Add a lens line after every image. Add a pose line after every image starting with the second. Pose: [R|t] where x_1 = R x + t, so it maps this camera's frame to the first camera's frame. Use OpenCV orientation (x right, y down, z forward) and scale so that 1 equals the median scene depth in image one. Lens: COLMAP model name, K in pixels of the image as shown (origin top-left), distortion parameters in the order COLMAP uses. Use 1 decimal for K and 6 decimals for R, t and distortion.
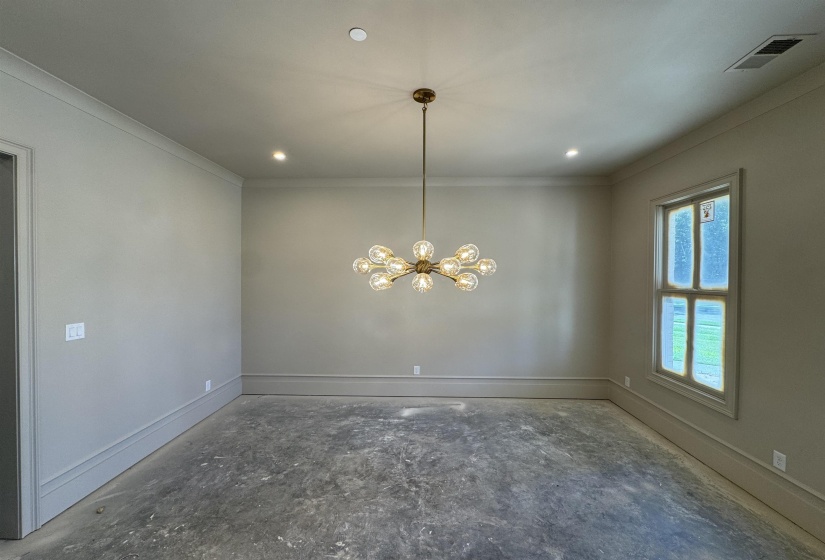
lens RADIAL K [[329.3, 0, 410.5], [0, 329.3, 278.7], [0, 0, 1]] dist [-0.004111, 0.000732]
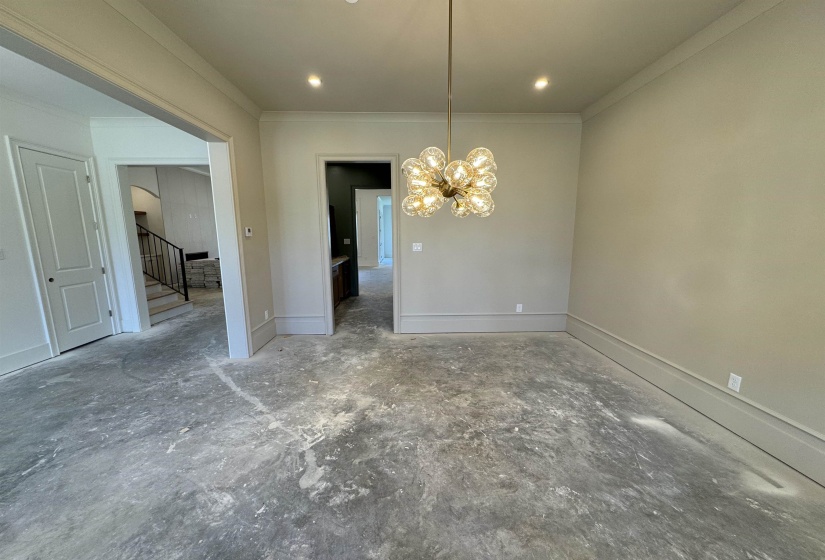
lens RADIAL K [[329.3, 0, 411.5], [0, 329.3, 286.9], [0, 0, 1]] dist [-0.004111, 0.000732]
pose [[0.060034, 0.159355, -0.985394, 0.701340], [-0.004217, 0.987207, 0.159391, 0.066709], [0.998187, -0.005413, 0.059938, 0.658395]]
